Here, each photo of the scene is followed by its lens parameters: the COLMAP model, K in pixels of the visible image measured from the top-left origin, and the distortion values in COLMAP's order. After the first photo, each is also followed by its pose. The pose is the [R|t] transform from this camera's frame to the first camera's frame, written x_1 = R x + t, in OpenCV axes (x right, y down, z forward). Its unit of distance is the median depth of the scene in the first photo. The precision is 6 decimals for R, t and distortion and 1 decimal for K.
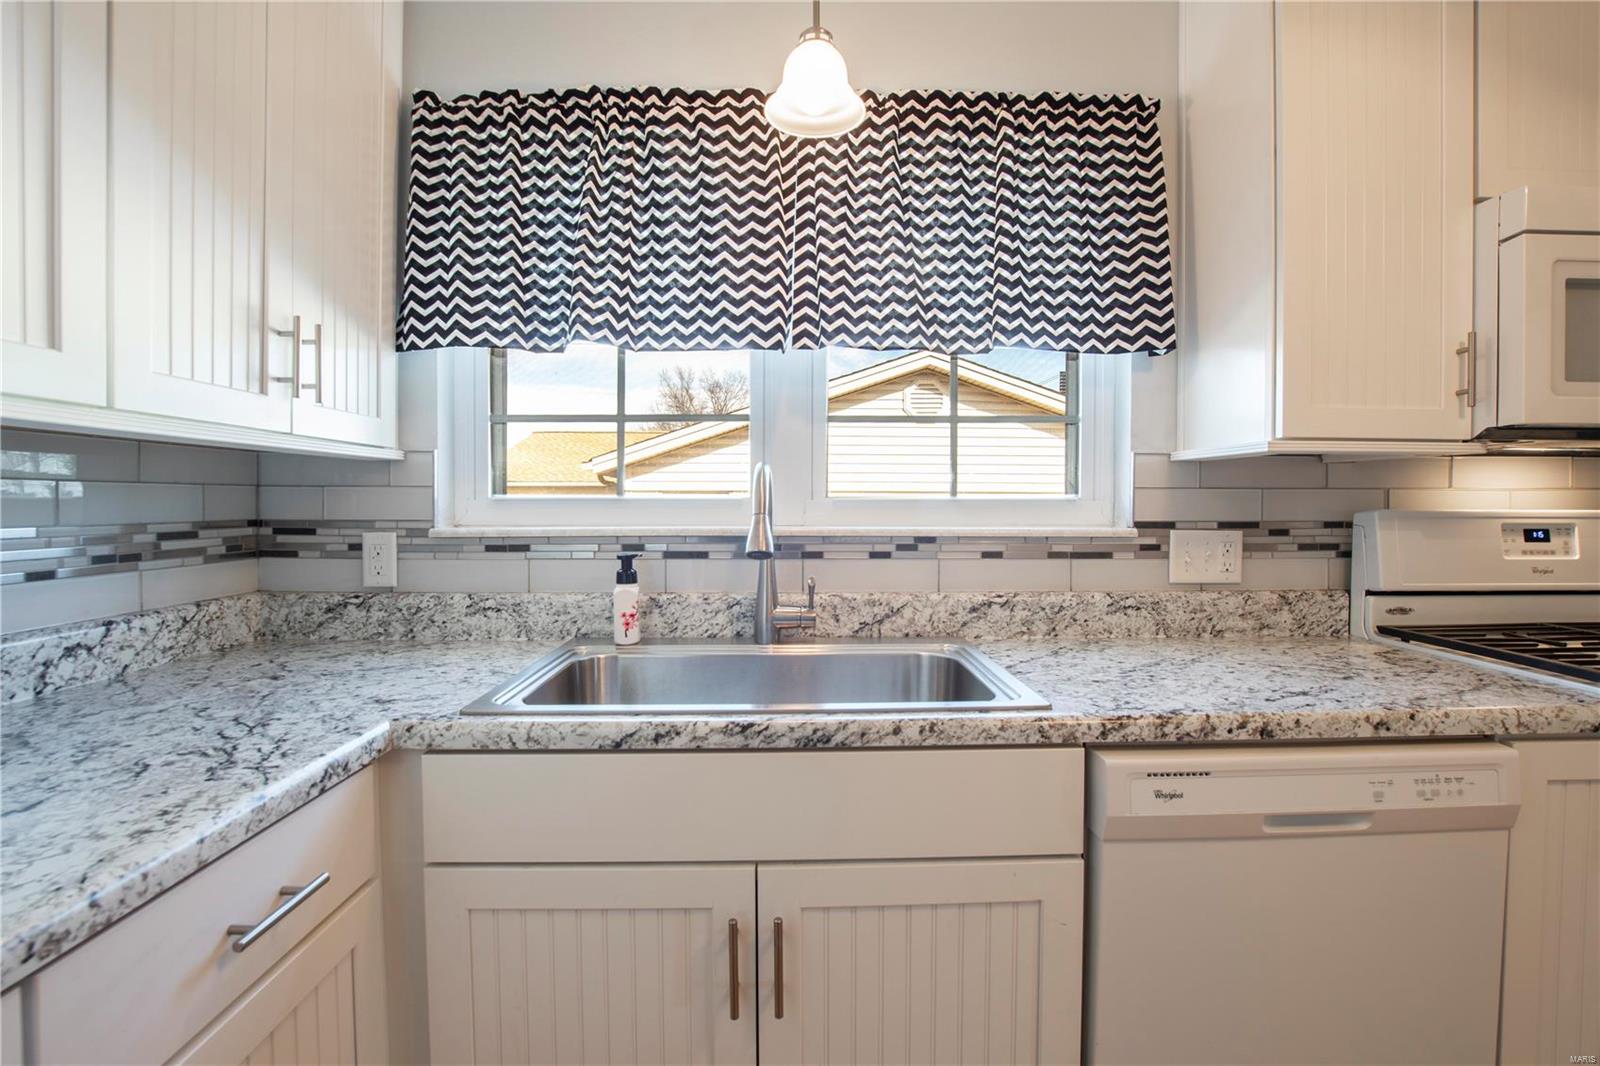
lens RADIAL K [[759.0, 0, 797.4], [0, 759.0, 512.6], [0, 0, 1]] dist [-0.036504, 0.006707]
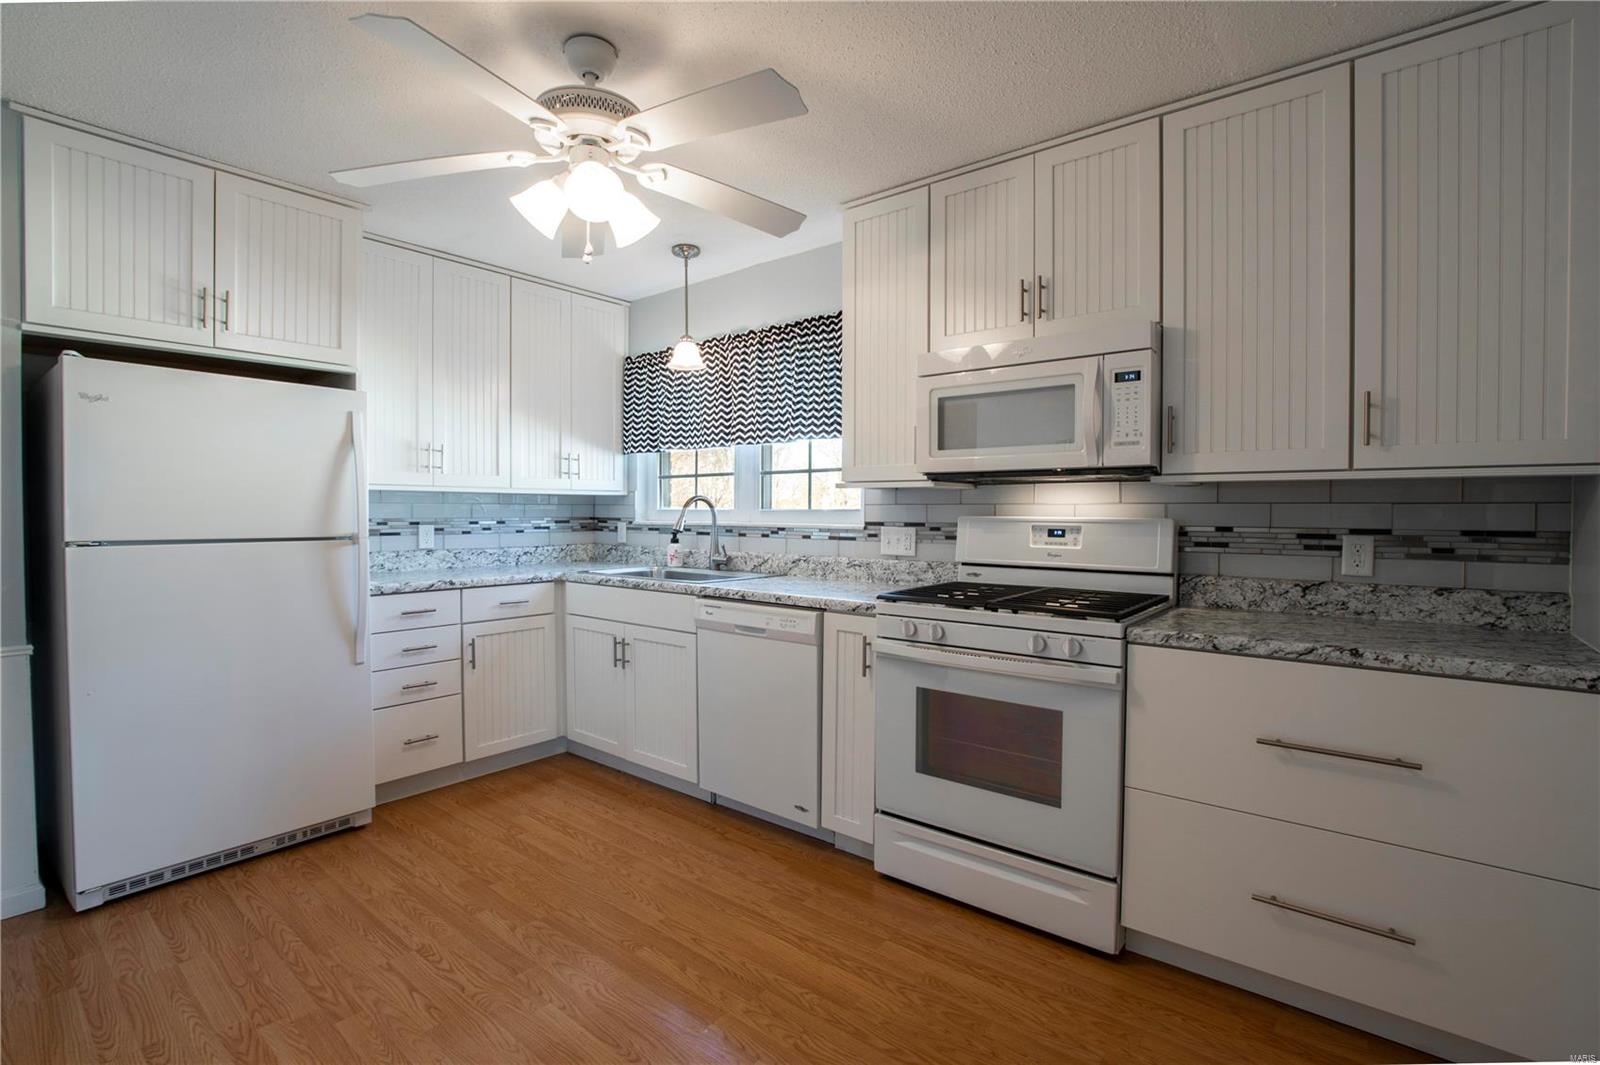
lens RADIAL K [[759.0, 0, 803.3], [0, 759.0, 519.1], [0, 0, 1]] dist [-0.036504, 0.006707]
pose [[0.756854, 0.008842, -0.653525, 1.673441], [-0.011085, 0.999938, 0.000691, 0.005609], [0.653490, 0.006722, 0.756905, -0.610754]]
